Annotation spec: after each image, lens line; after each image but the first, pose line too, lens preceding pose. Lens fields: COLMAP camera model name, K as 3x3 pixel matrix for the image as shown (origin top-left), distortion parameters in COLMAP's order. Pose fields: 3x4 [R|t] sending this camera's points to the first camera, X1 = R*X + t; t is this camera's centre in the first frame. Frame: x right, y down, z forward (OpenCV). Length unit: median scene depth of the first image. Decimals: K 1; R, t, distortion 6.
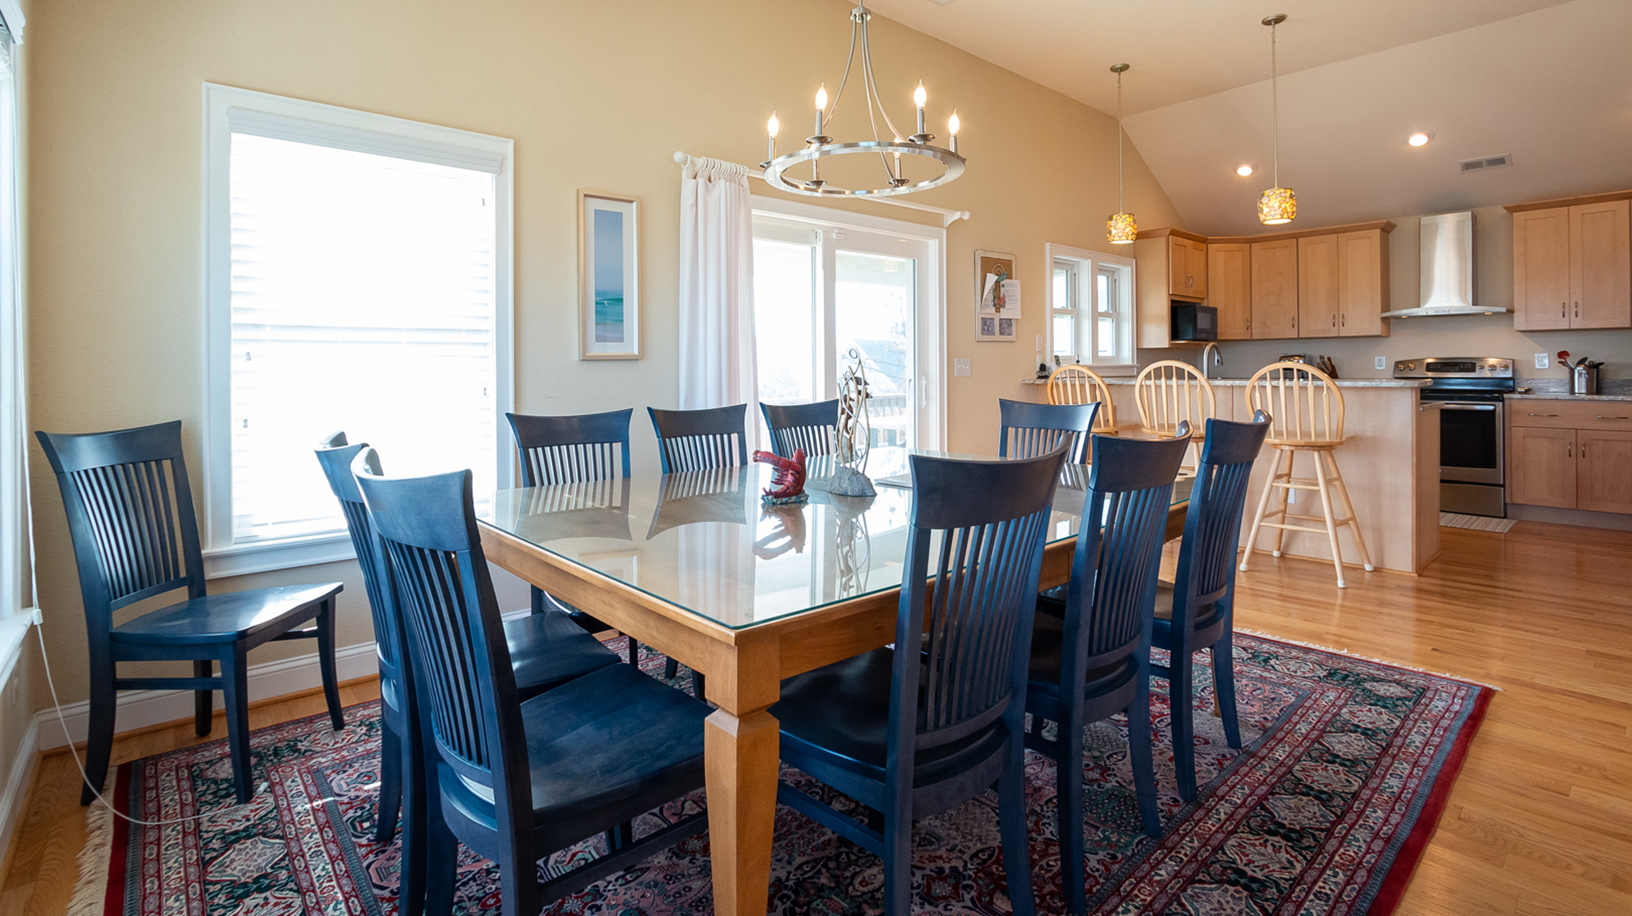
lens RADIAL K [[778.7, 0, 813.4], [0, 778.7, 390.7], [0, 0, 1]] dist [0.002613, 0.001402]
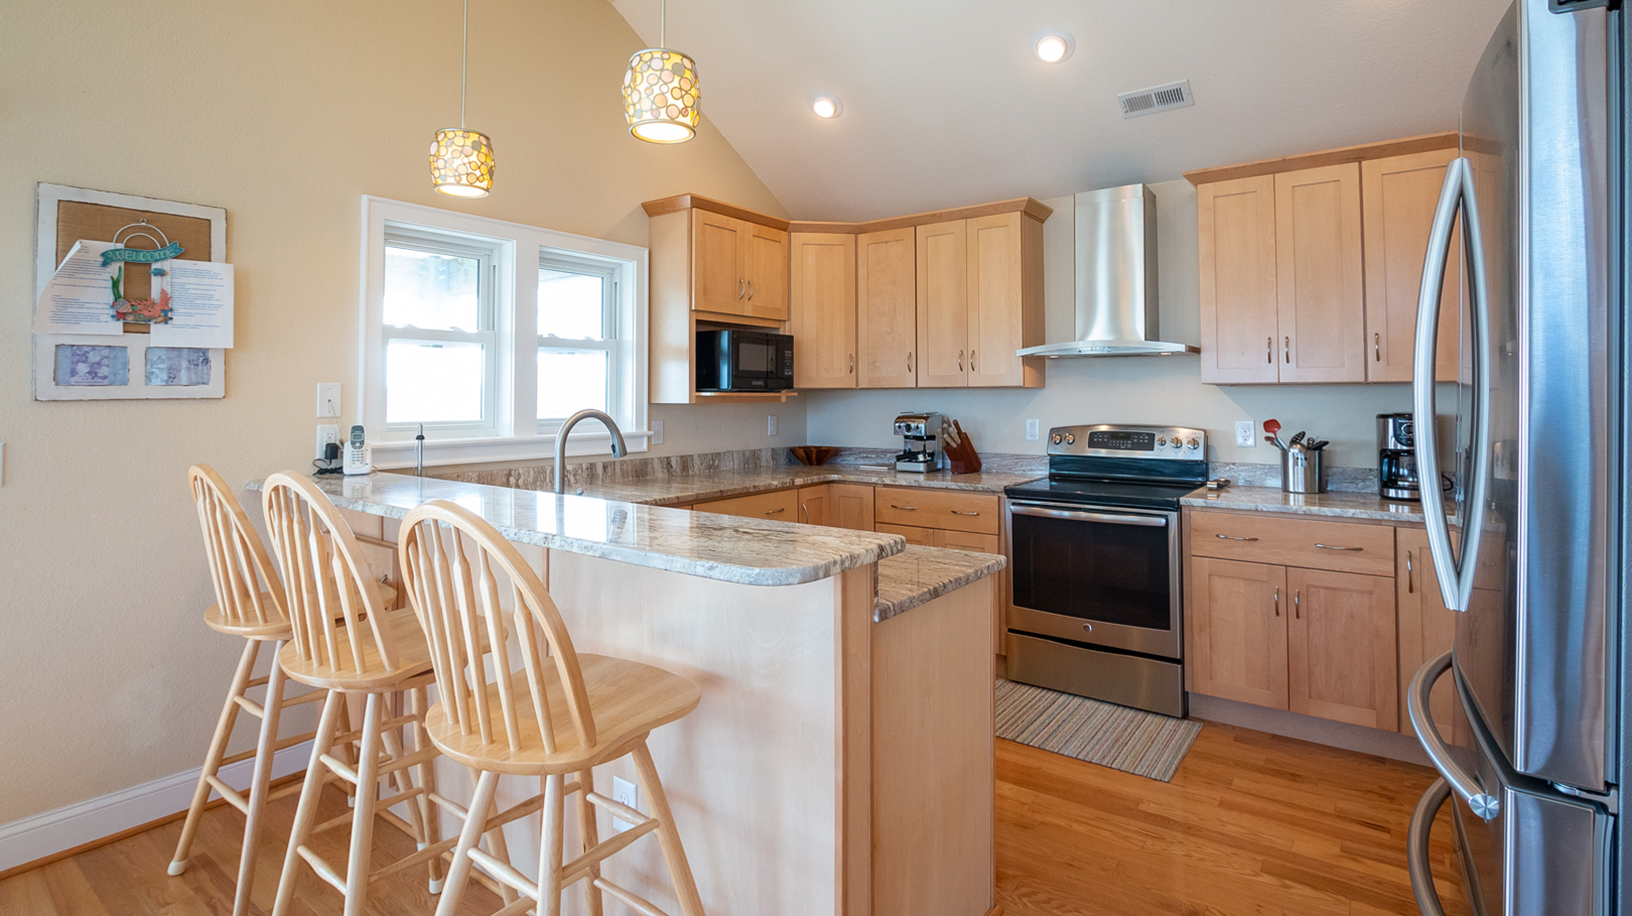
lens RADIAL K [[807.7, 0, 813.7], [0, 807.7, 401.4], [0, 0, 1]] dist [-0.003394, -0.000845]
pose [[0.980515, 0.004367, 0.196394, 0.488560], [0.000349, 0.999713, -0.023970, -0.048692], [-0.196442, 0.023572, 0.980232, 0.459294]]
